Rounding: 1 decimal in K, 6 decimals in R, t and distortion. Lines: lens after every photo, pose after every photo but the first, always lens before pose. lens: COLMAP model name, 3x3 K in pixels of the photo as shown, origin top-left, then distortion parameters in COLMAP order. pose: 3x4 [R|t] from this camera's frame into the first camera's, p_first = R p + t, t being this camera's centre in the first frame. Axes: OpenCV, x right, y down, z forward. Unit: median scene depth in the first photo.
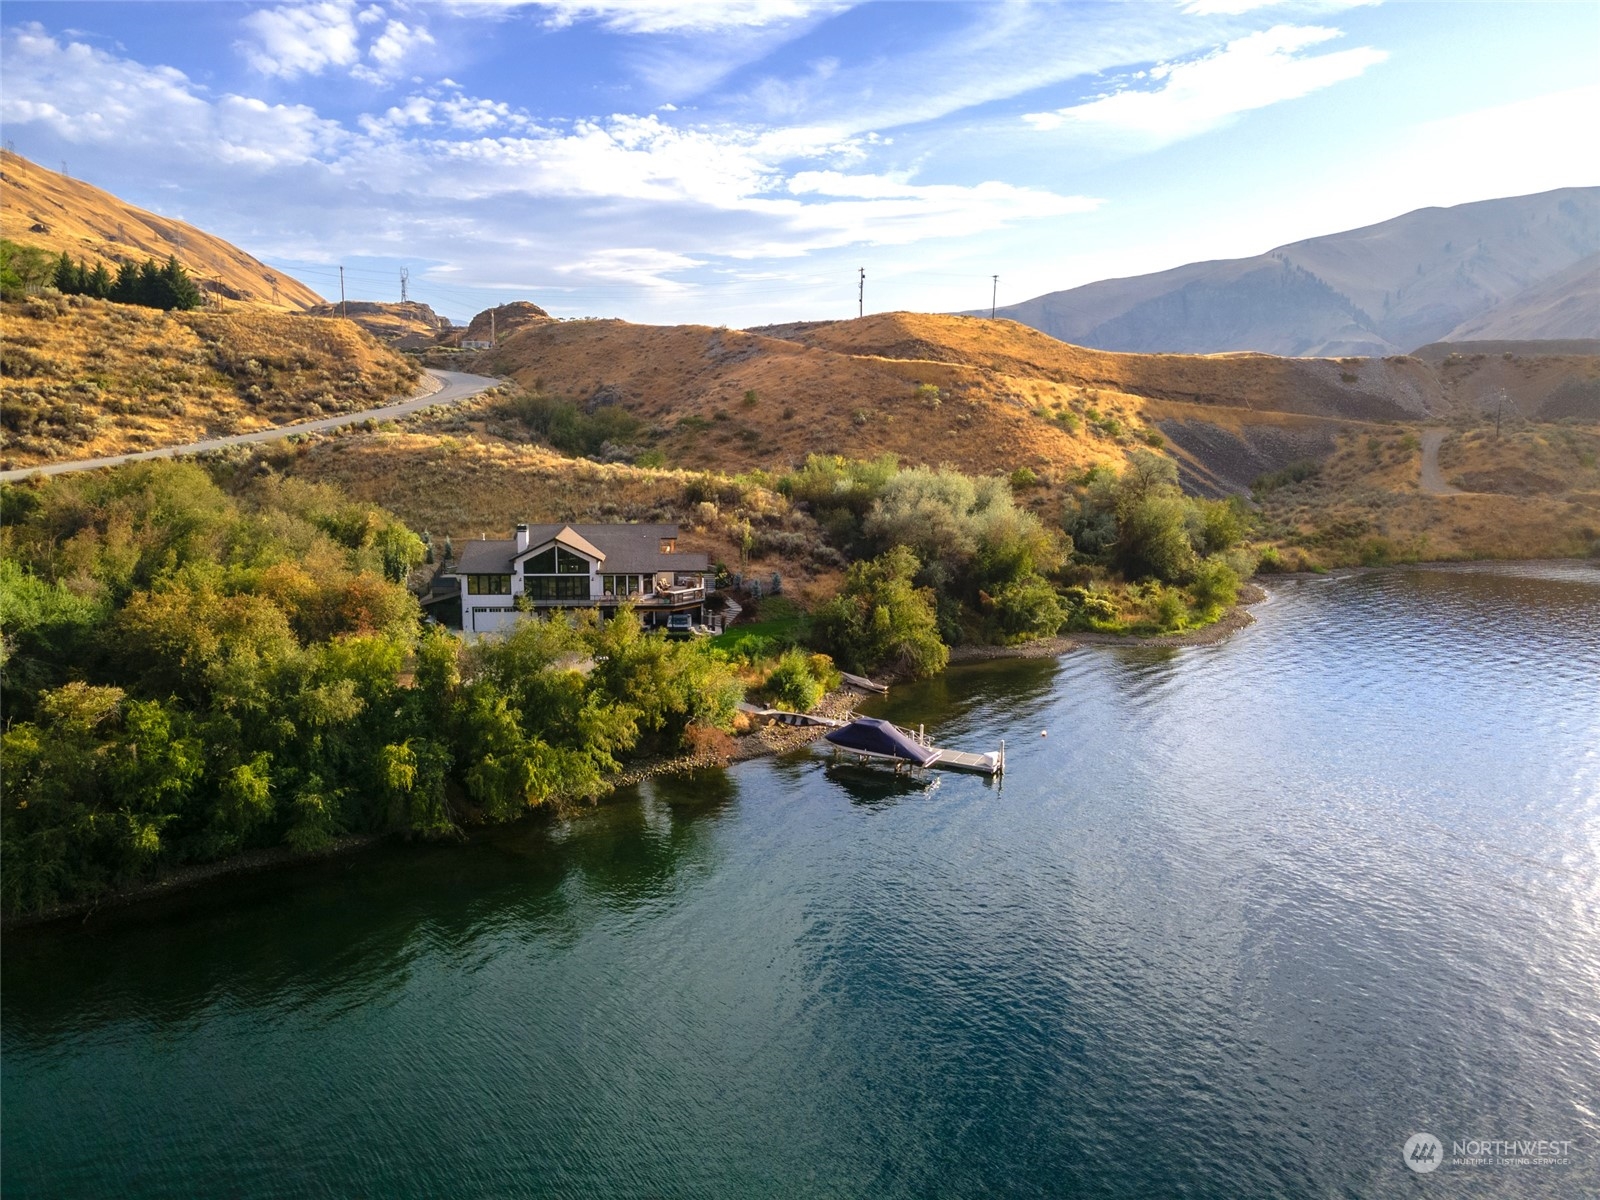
lens RADIAL K [[1141.1, 0, 800.0], [0, 1141.1, 600.0], [0, 0, 1]] dist [0.023789, 0.031177]
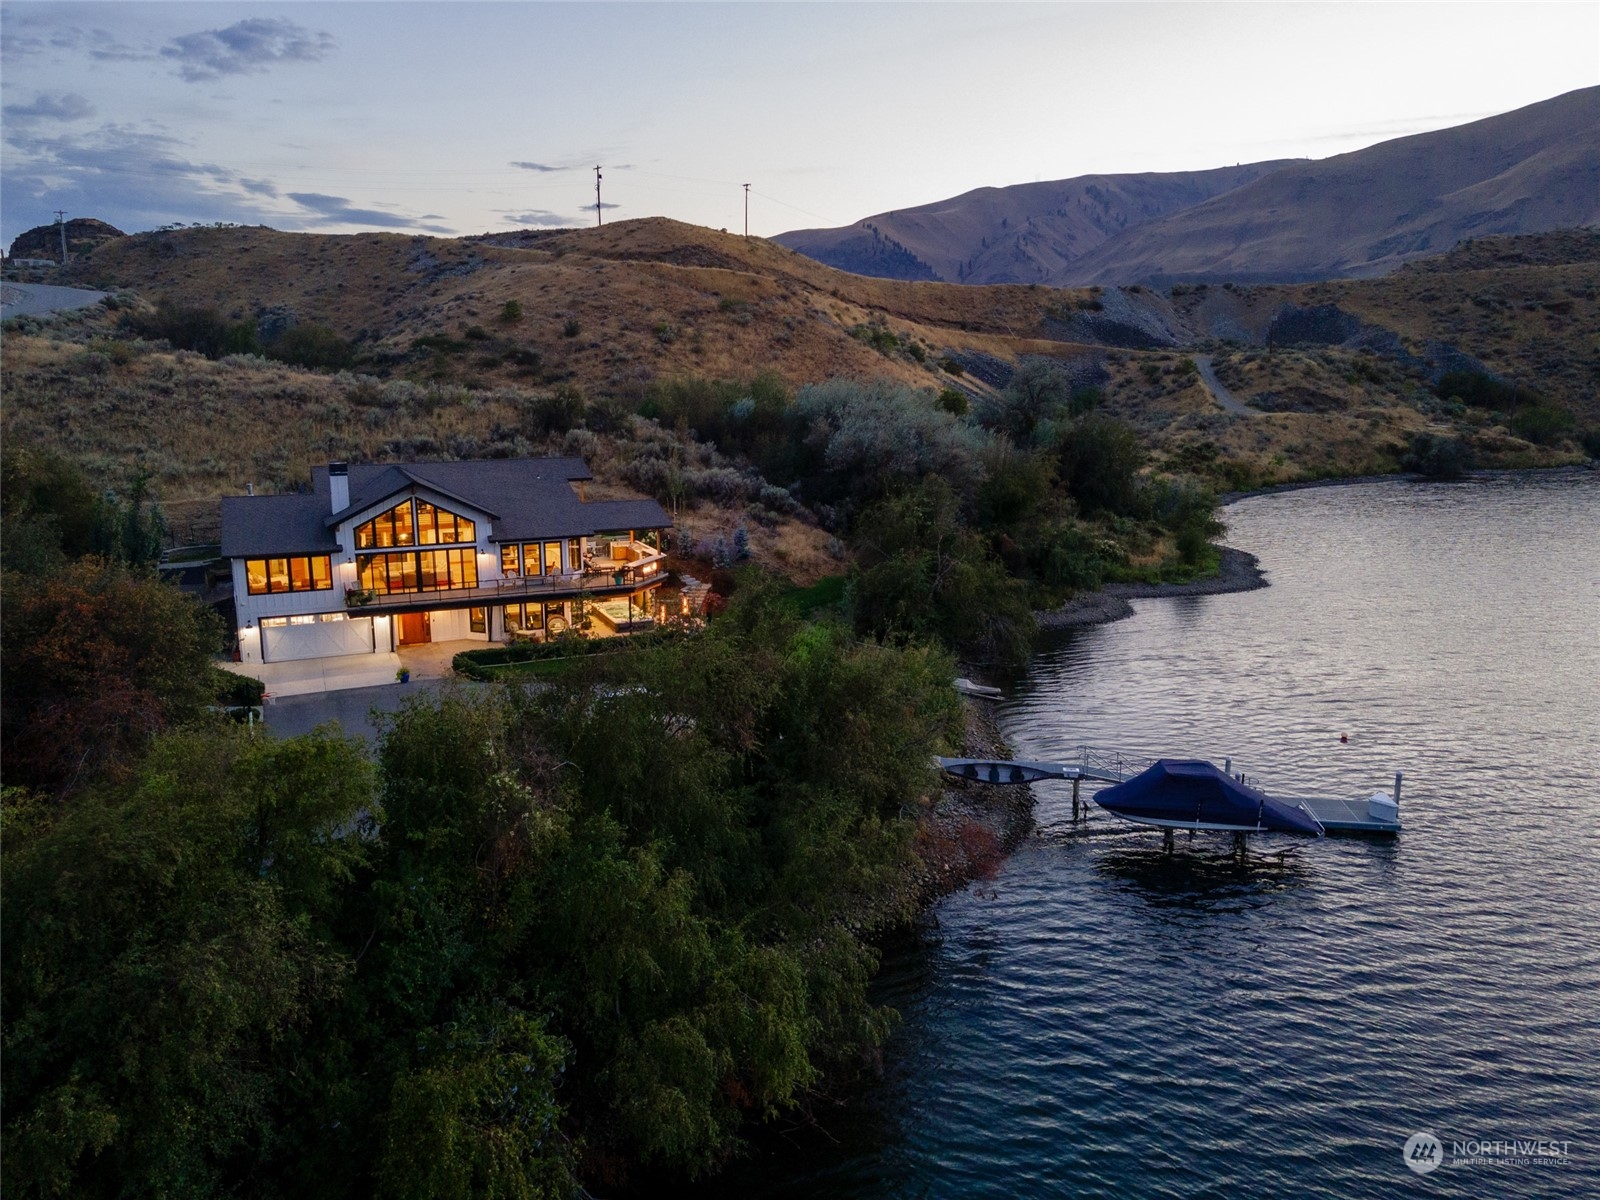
lens RADIAL K [[1141.1, 0, 800.0], [0, 1141.1, 600.0], [0, 0, 1]] dist [0.023789, 0.031177]
pose [[0.948605, -0.078560, 0.306556, -0.111209], [0.069165, 0.996745, 0.041410, -0.003771], [-0.308811, -0.018079, 0.950951, 0.216408]]
